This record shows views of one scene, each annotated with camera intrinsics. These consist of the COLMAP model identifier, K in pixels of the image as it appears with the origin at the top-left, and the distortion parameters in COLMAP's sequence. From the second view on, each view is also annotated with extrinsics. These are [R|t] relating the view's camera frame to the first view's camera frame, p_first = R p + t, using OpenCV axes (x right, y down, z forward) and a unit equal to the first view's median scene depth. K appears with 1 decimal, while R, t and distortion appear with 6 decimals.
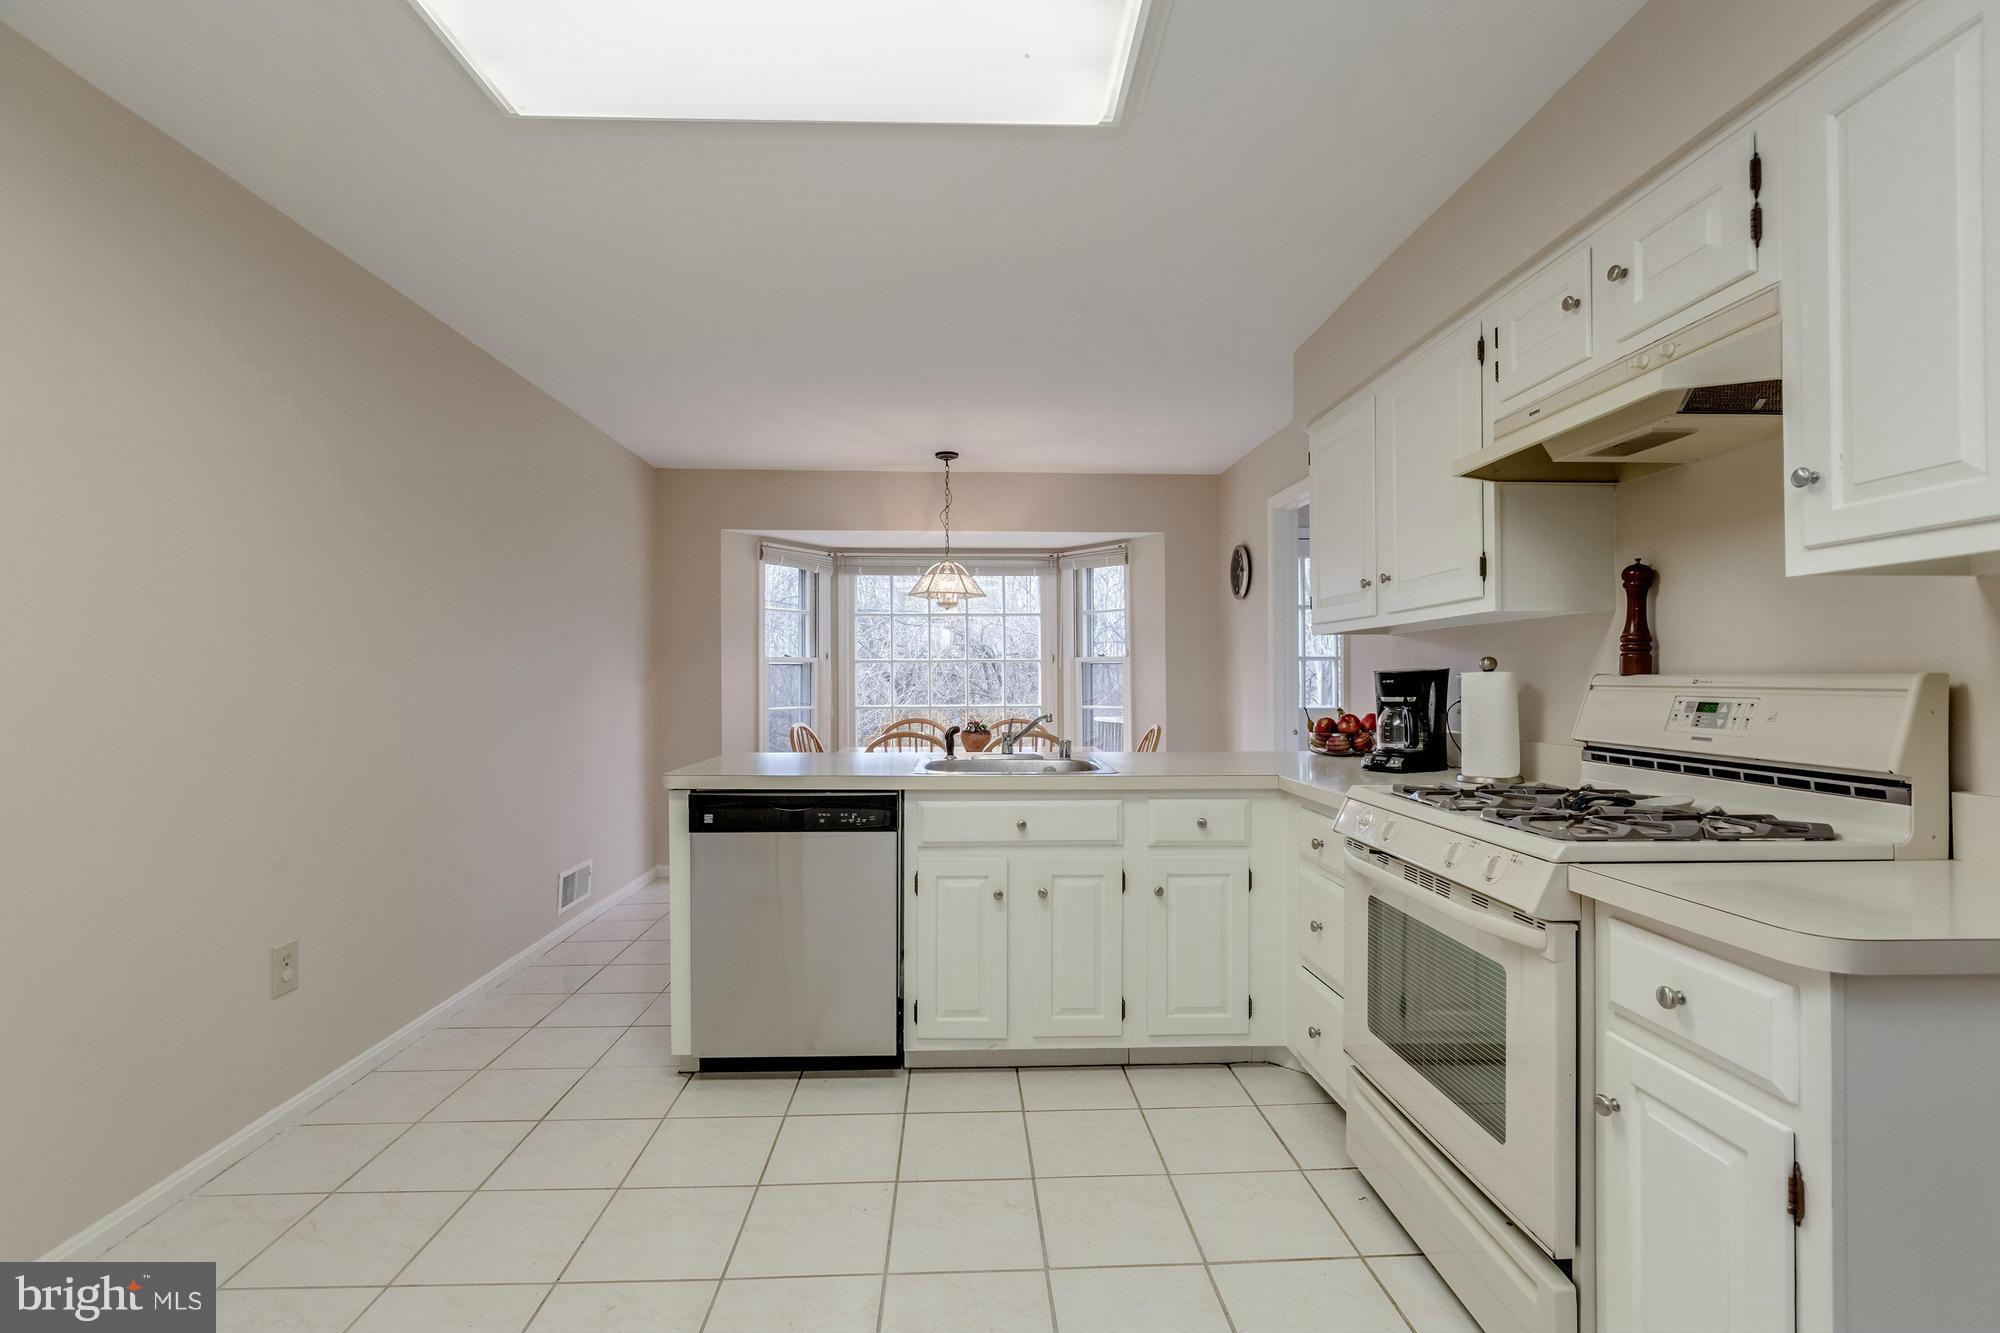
lens RADIAL K [[889.0, 0, 985.9], [0, 889.0, 673.6], [0, 0, 1]] dist [0.003035, -0.000016]
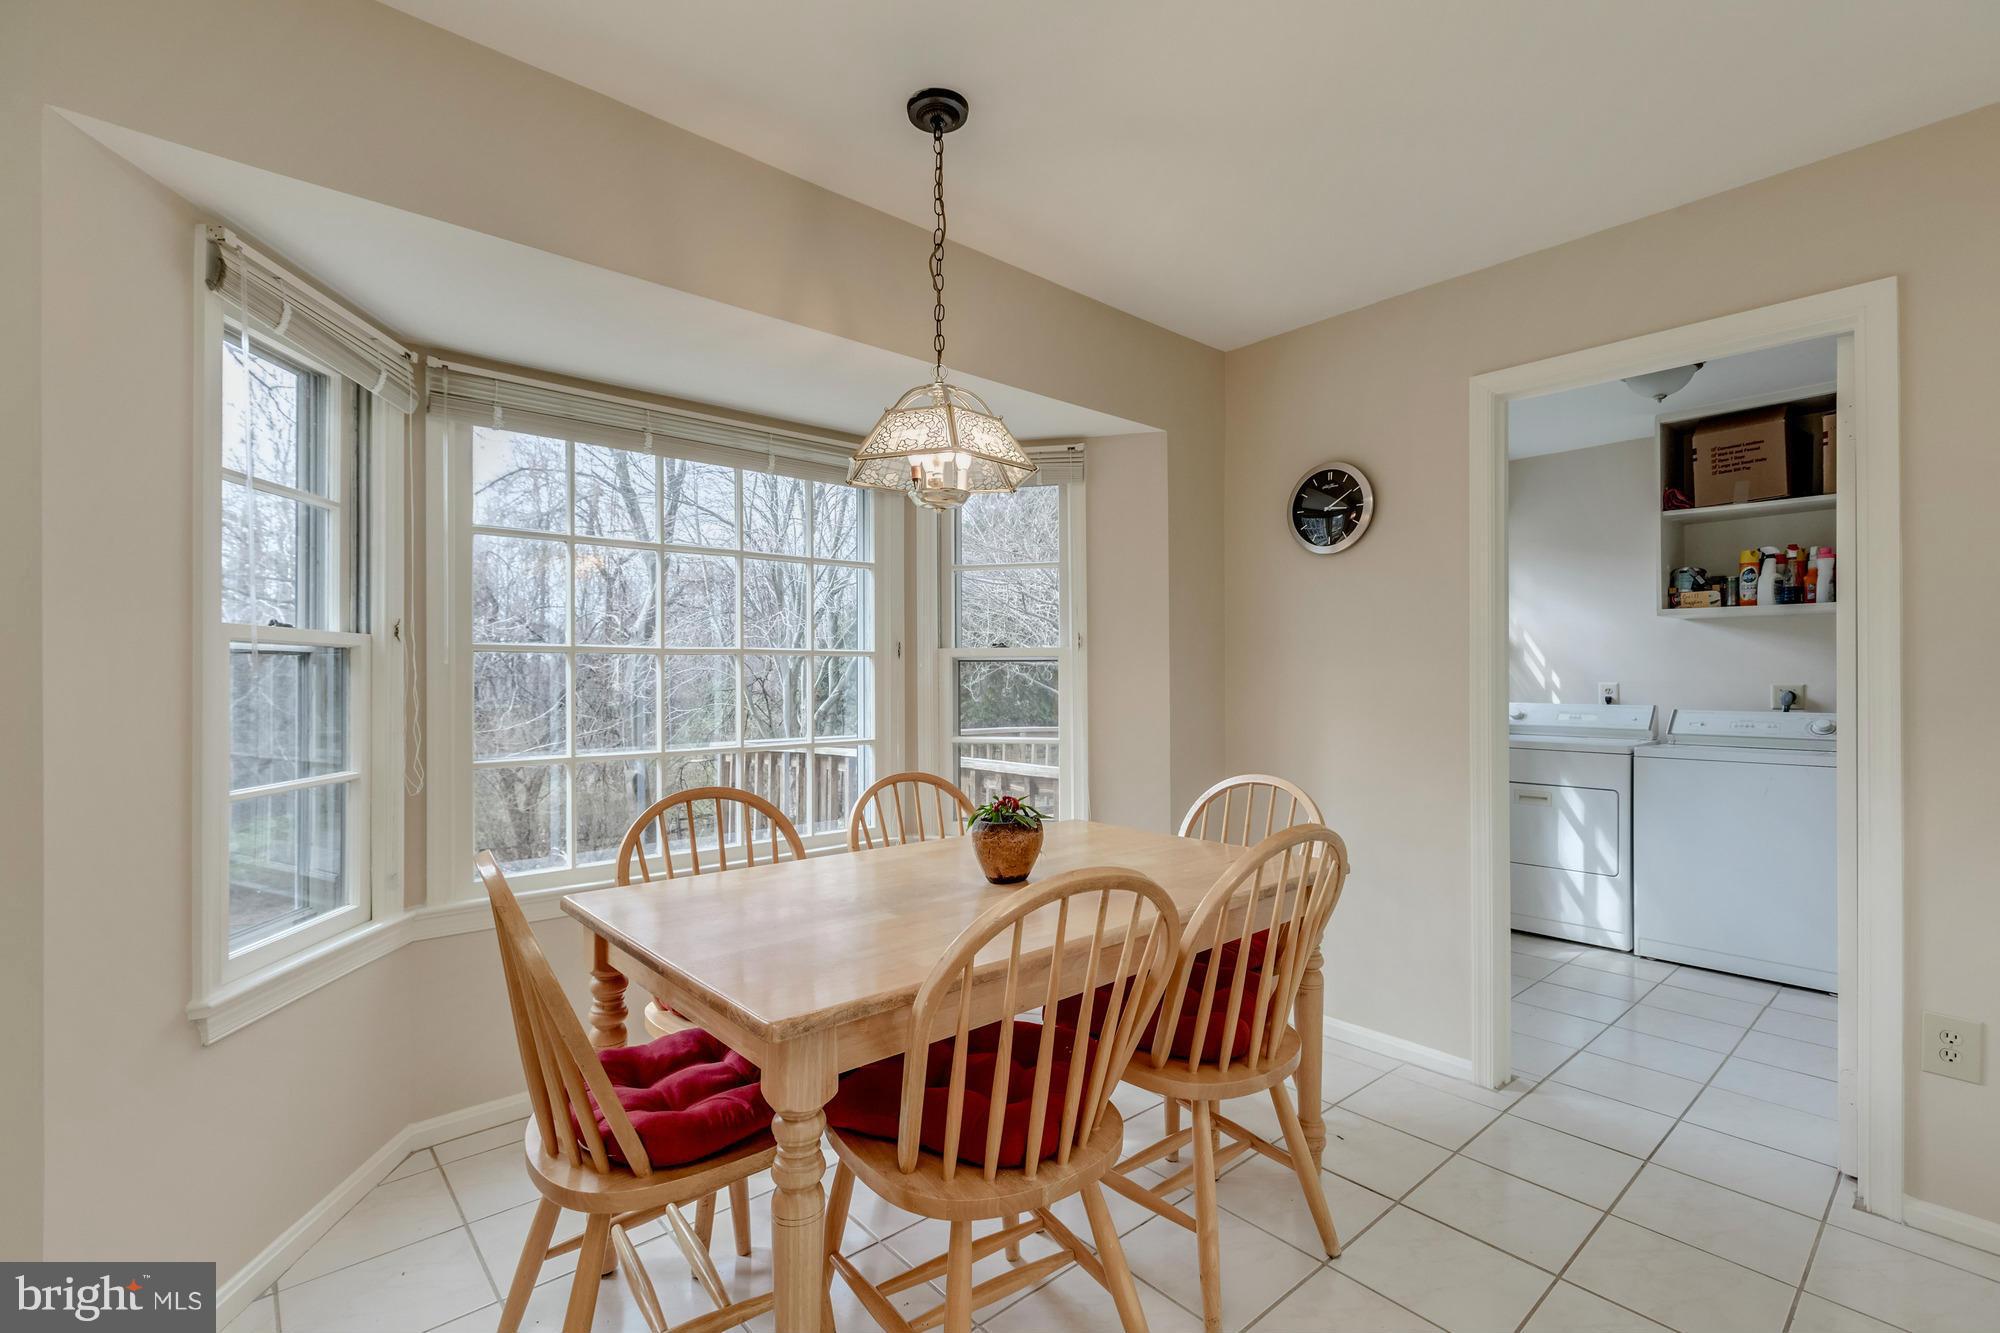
lens RADIAL K [[889.0, 0, 988.2], [0, 889.0, 675.6], [0, 0, 1]] dist [0.003035, -0.000016]
pose [[0.785541, 0.002728, 0.618804, -0.498819], [-0.001961, 0.999996, -0.001919, -0.002755], [-0.618807, 0.000294, 0.785543, 1.308116]]
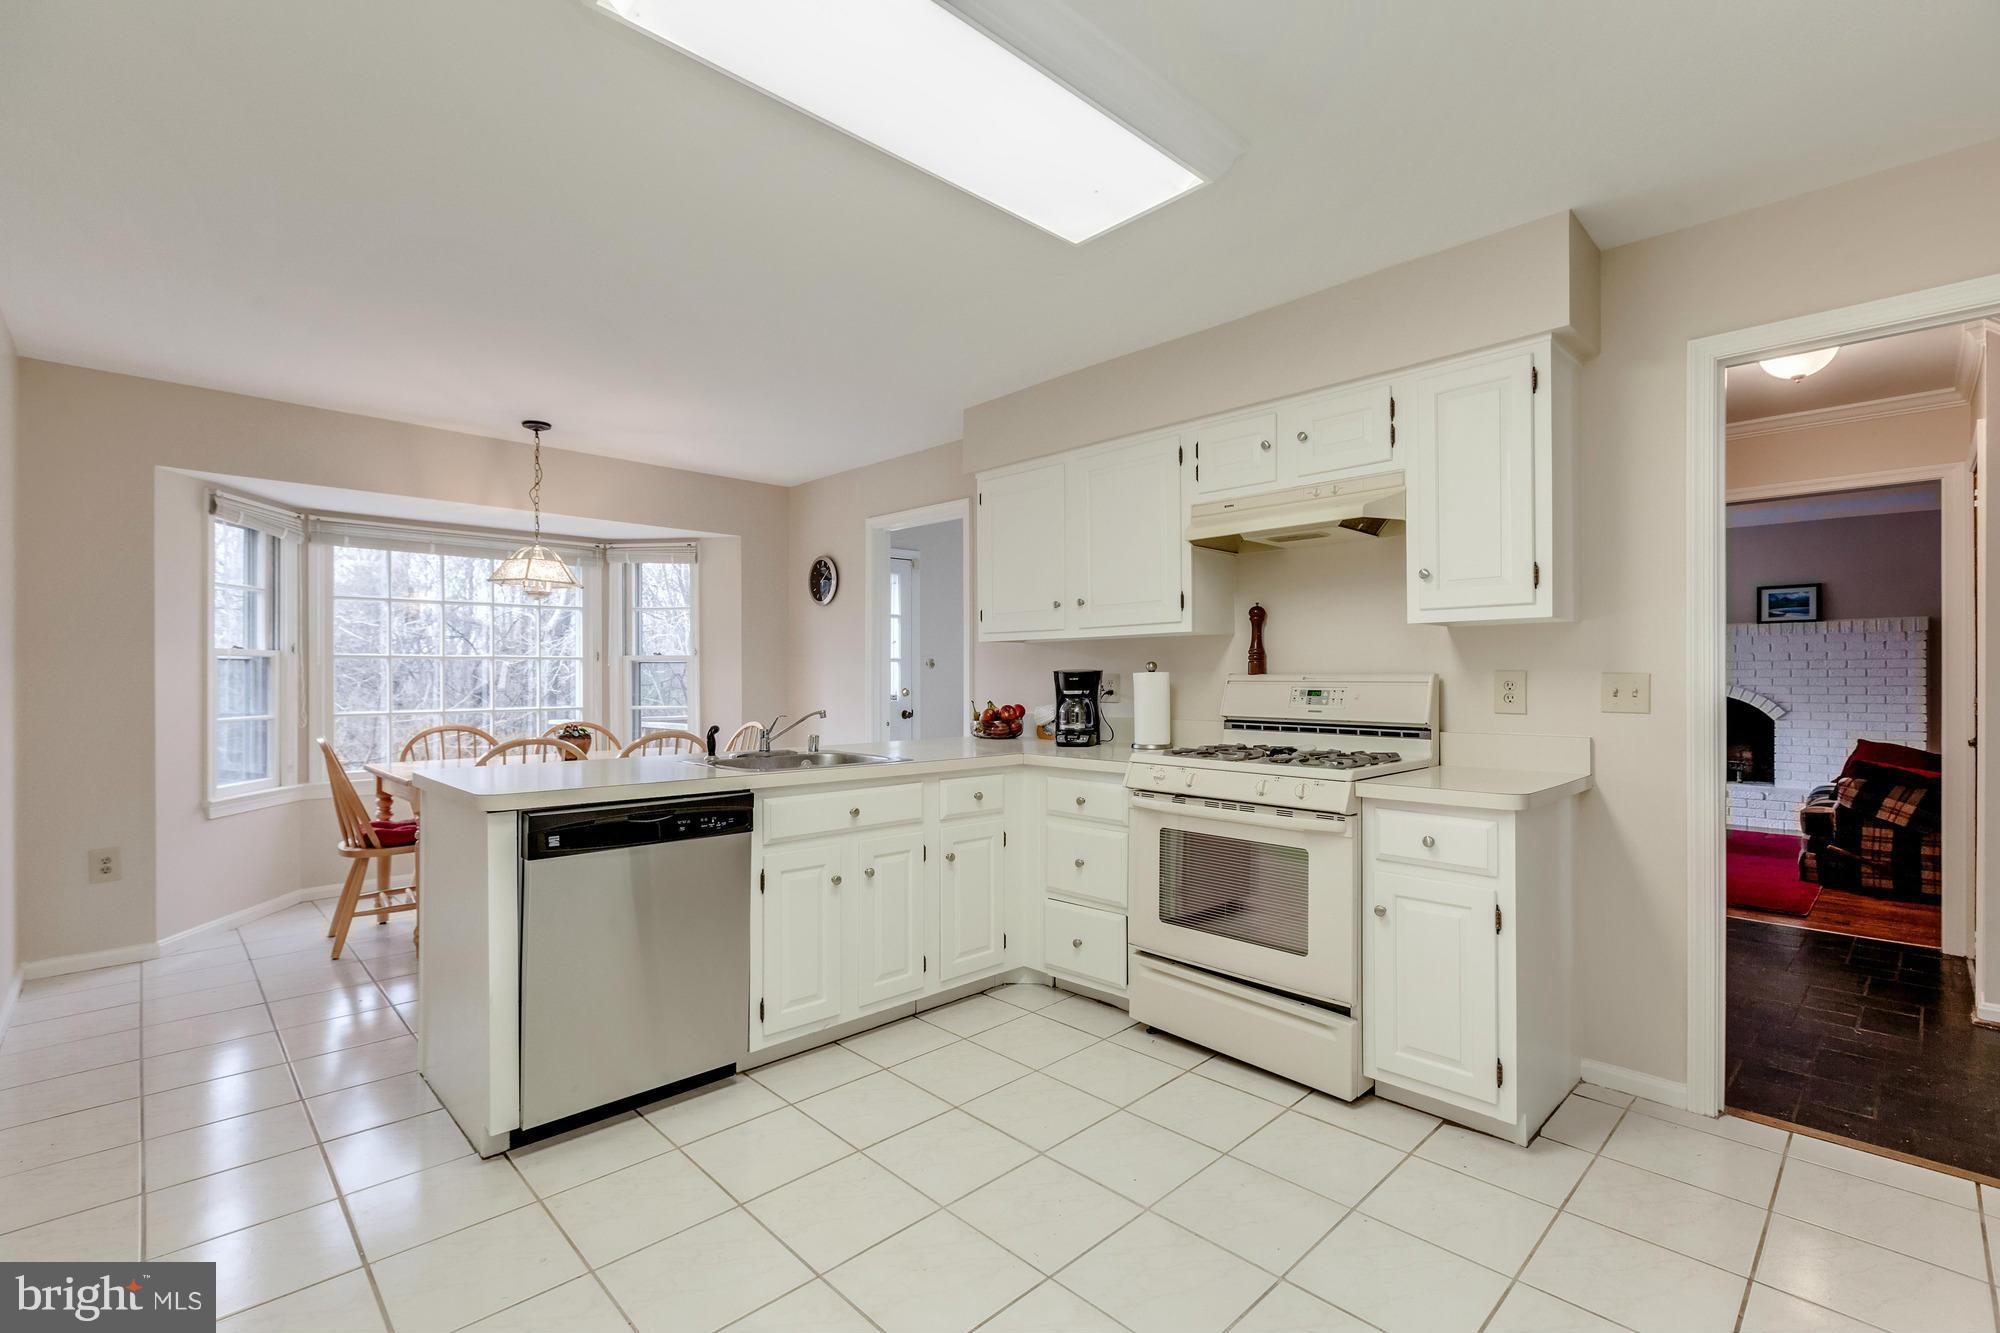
lens RADIAL K [[889.0, 0, 986.2], [0, 889.0, 674.6], [0, 0, 1]] dist [0.003035, -0.000016]
pose [[0.752599, 0.001966, 0.658476, -0.545904], [-0.002398, 0.999997, -0.000245, 0.002405], [-0.658475, -0.001395, 0.752602, 0.080546]]
